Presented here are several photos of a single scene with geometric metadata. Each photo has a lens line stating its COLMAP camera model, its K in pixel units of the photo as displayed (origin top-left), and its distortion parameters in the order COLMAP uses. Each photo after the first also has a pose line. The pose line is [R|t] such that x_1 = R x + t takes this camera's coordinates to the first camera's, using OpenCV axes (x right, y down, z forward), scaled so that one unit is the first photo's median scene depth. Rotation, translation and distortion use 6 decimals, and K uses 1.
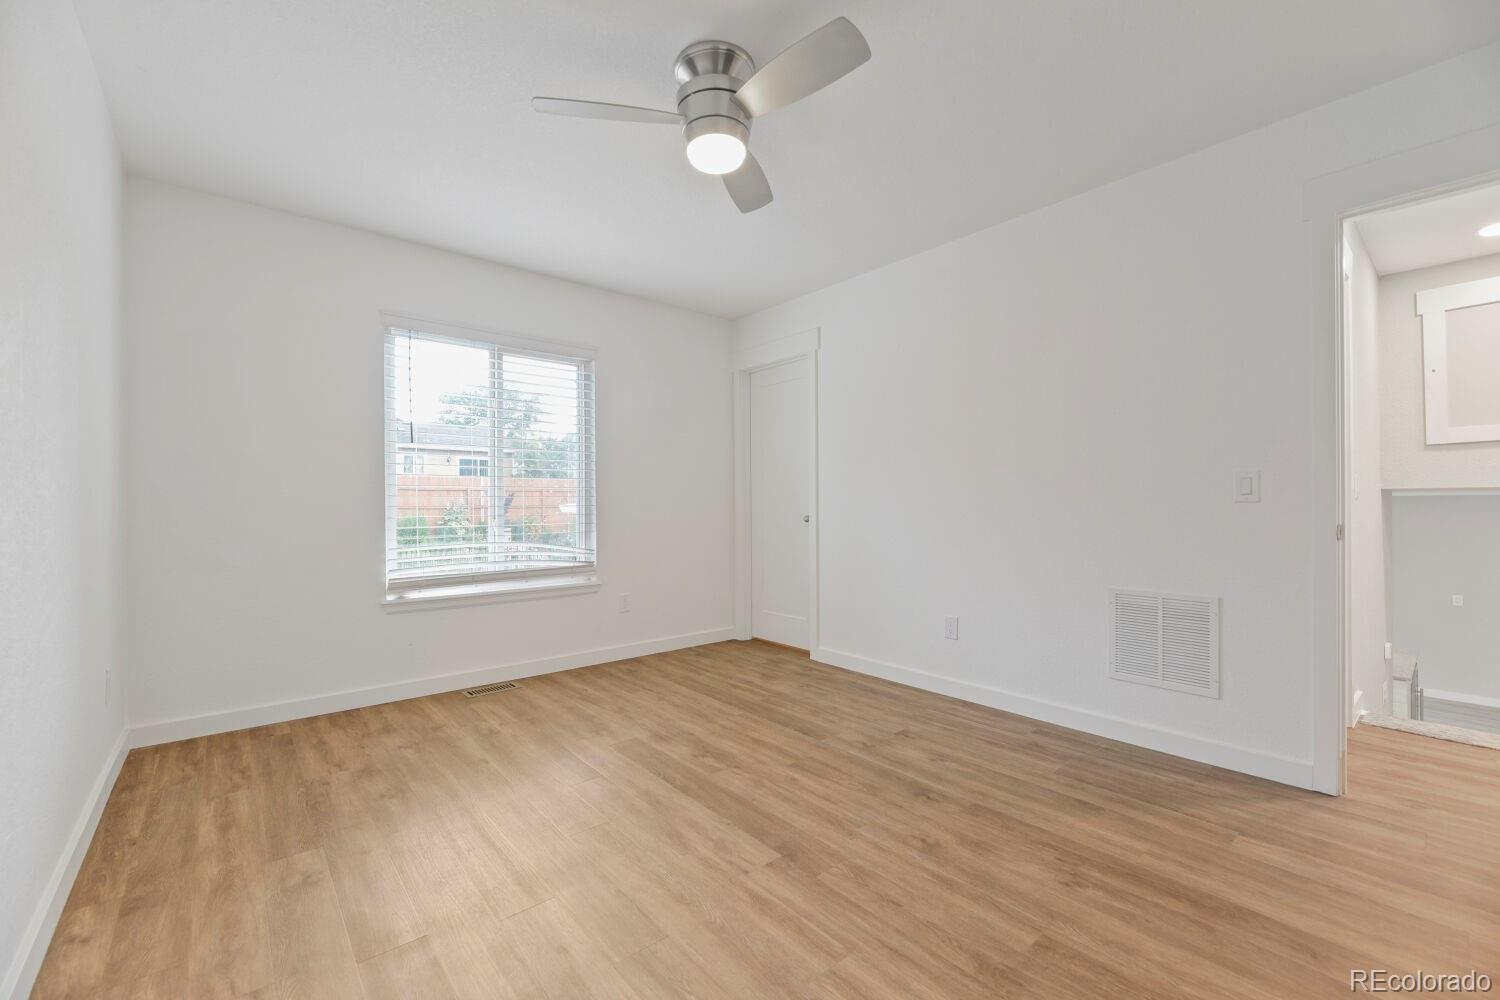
lens RADIAL K [[619.0, 0, 746.0], [0, 619.0, 495.2], [0, 0, 1]] dist [-0.006340, -0.000525]
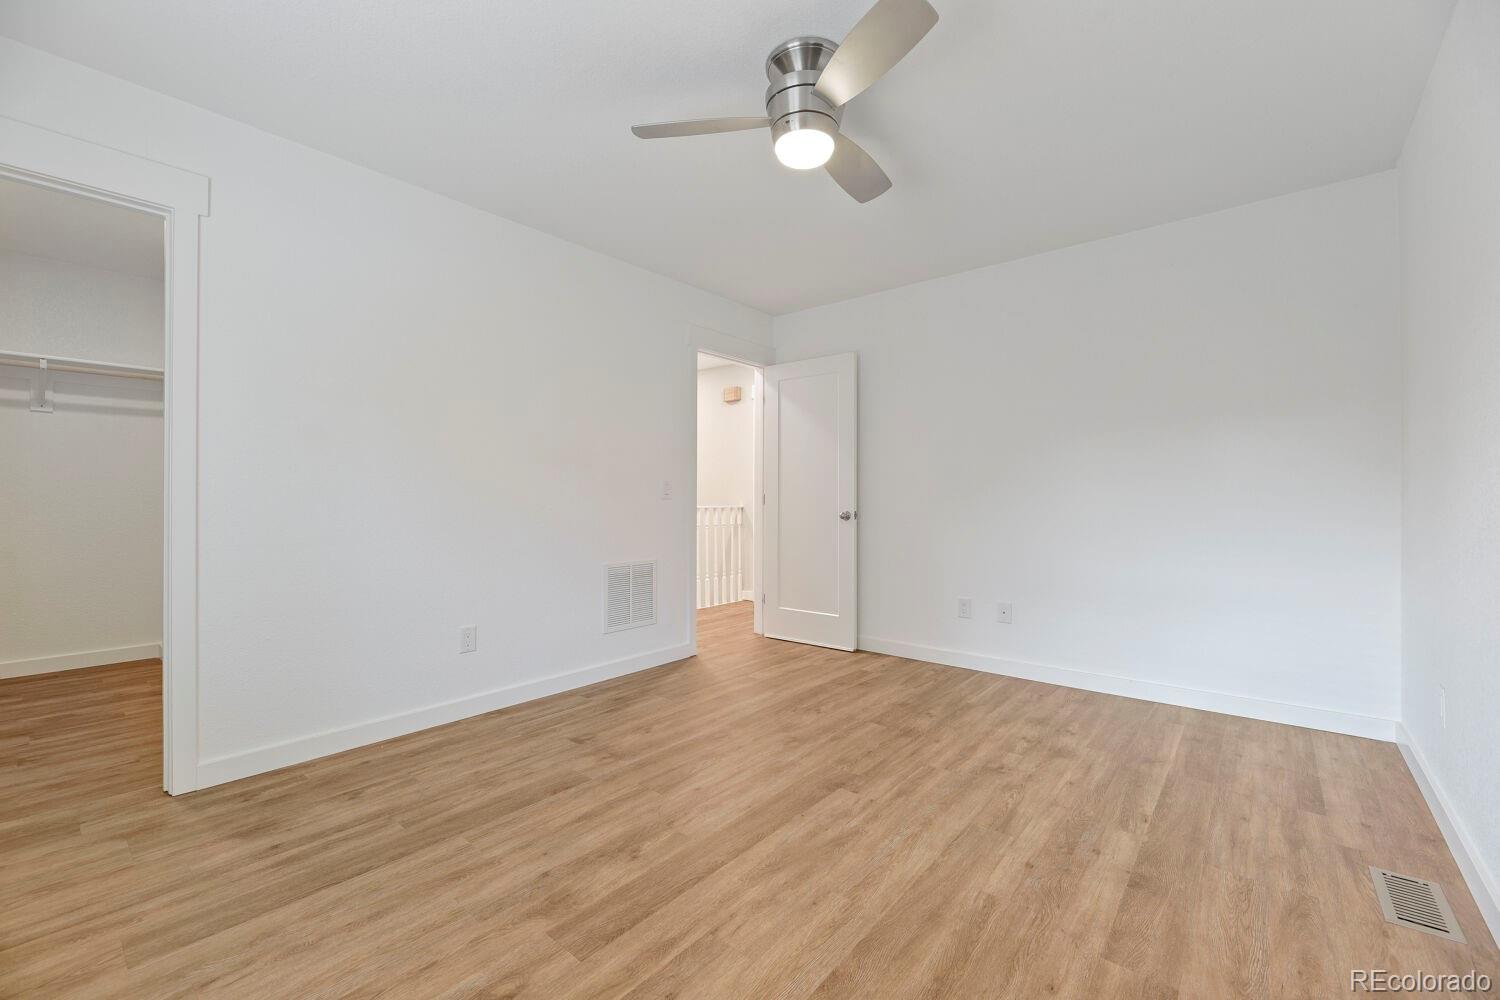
lens RADIAL K [[619.0, 0, 745.4], [0, 619.0, 506.2], [0, 0, 1]] dist [-0.006340, -0.000525]
pose [[-0.173769, -0.006314, 0.984766, -0.730457], [-0.013416, 0.999902, 0.004043, 0.019291], [-0.984695, -0.012509, -0.173837, 0.930906]]
